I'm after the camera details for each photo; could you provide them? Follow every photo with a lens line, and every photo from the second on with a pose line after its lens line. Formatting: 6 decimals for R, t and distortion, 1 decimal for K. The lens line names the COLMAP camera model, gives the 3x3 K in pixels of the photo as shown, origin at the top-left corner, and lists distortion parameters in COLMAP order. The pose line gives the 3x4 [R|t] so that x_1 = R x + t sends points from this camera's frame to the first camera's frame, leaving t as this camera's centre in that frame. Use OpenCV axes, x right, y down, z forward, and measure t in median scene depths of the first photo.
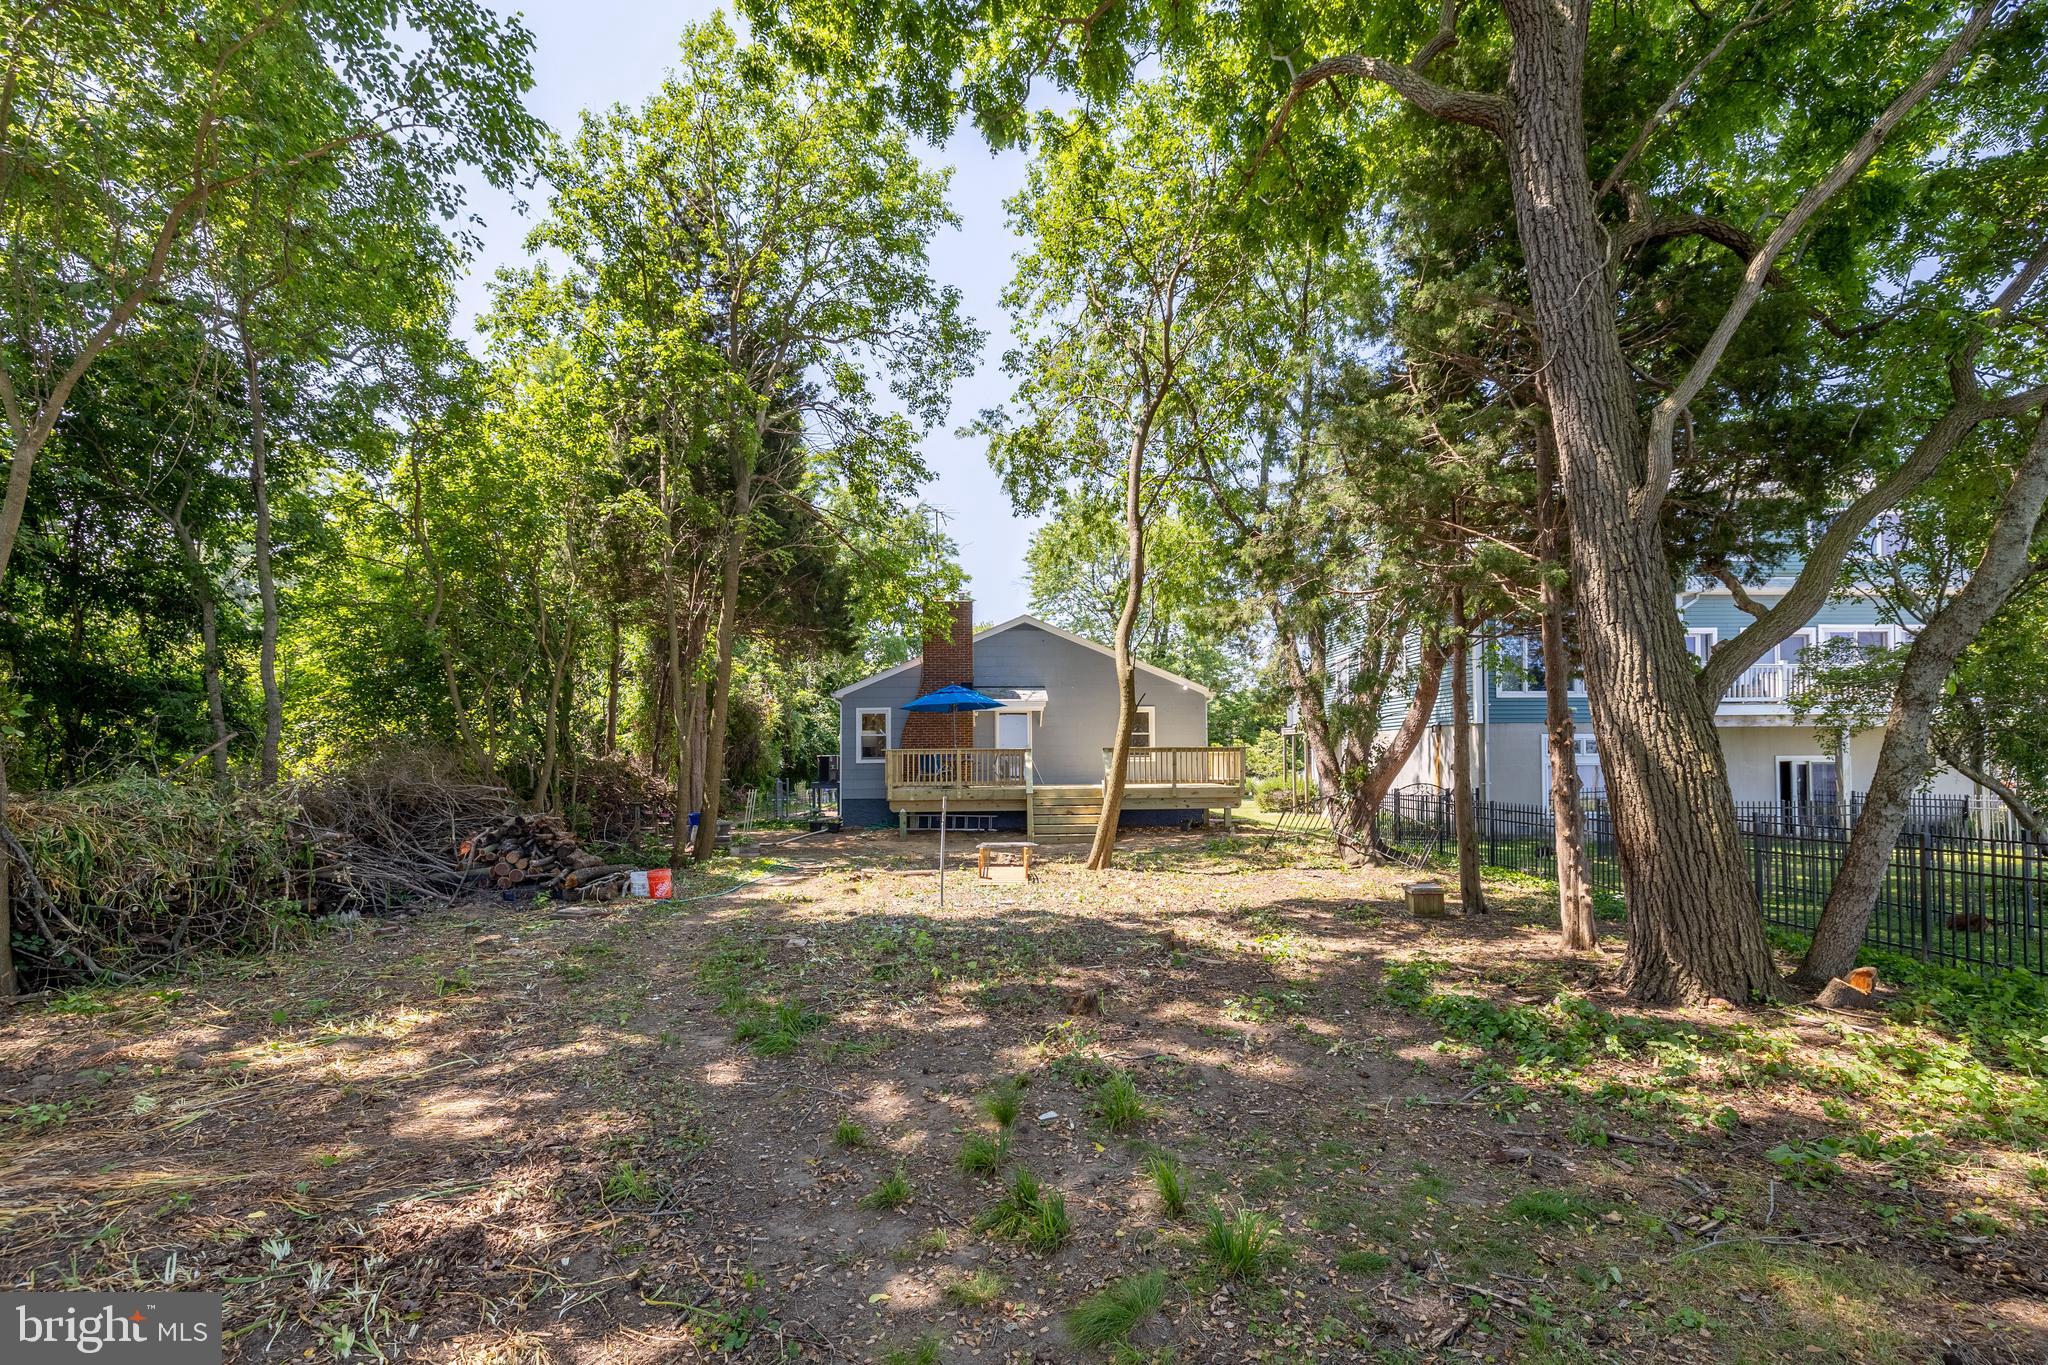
lens RADIAL K [[884.1, 0, 1063.1], [0, 884.1, 722.9], [0, 0, 1]] dist [-0.000182, 0.000163]
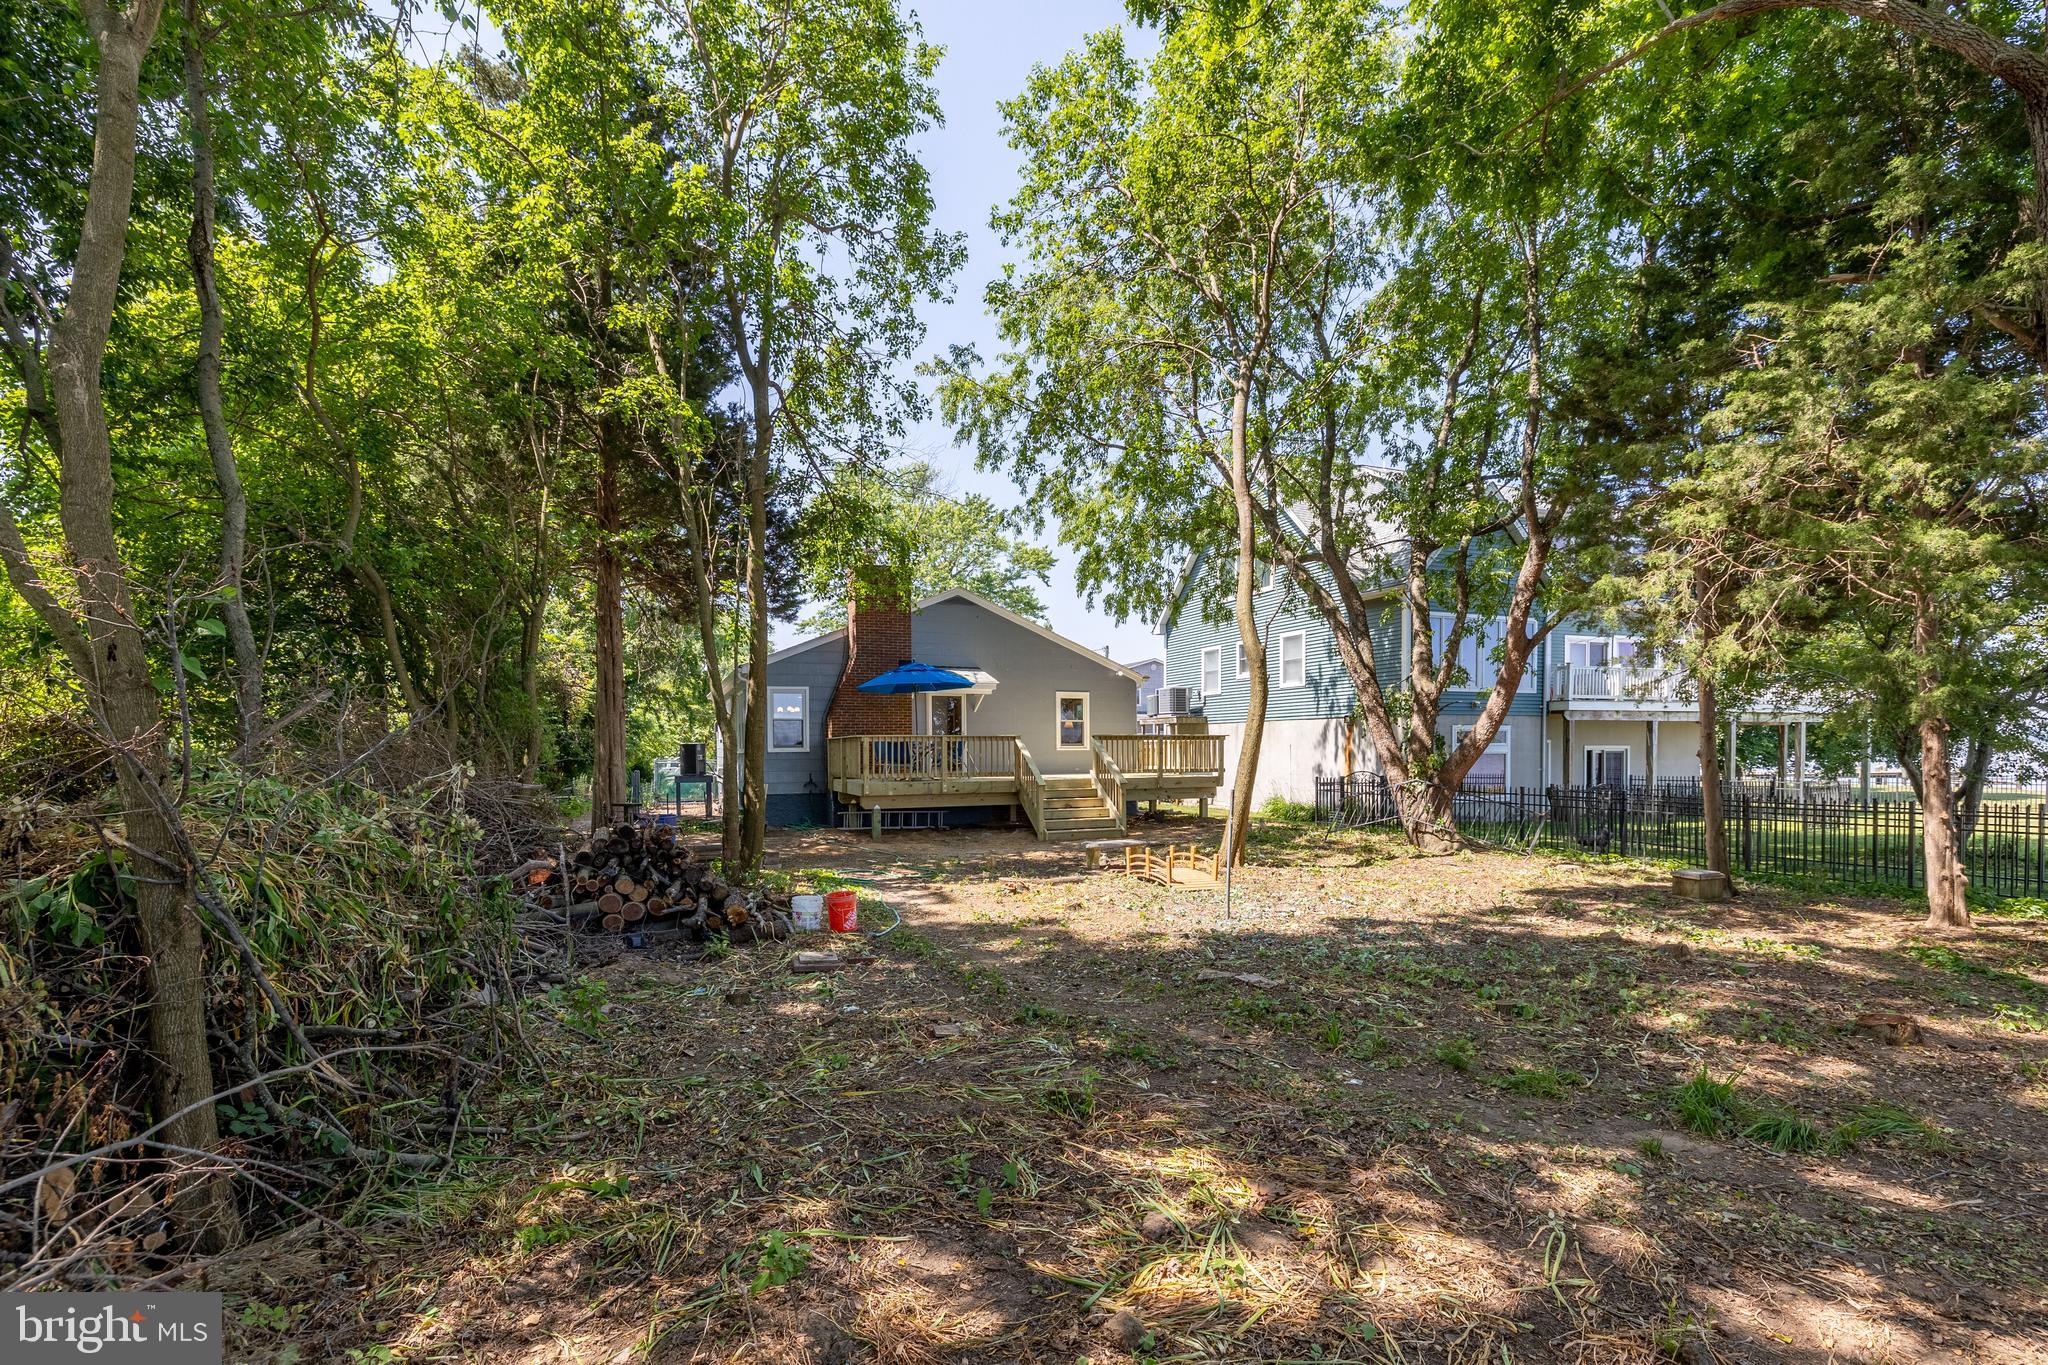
lens RADIAL K [[884.1, 0, 1018.2], [0, 884.1, 748.3], [0, 0, 1]] dist [-0.000182, 0.000163]
pose [[0.946729, 0.001603, 0.322028, -0.447947], [-0.014193, 0.999224, 0.036753, 0.012431], [-0.321719, -0.039366, 0.946016, 0.205608]]
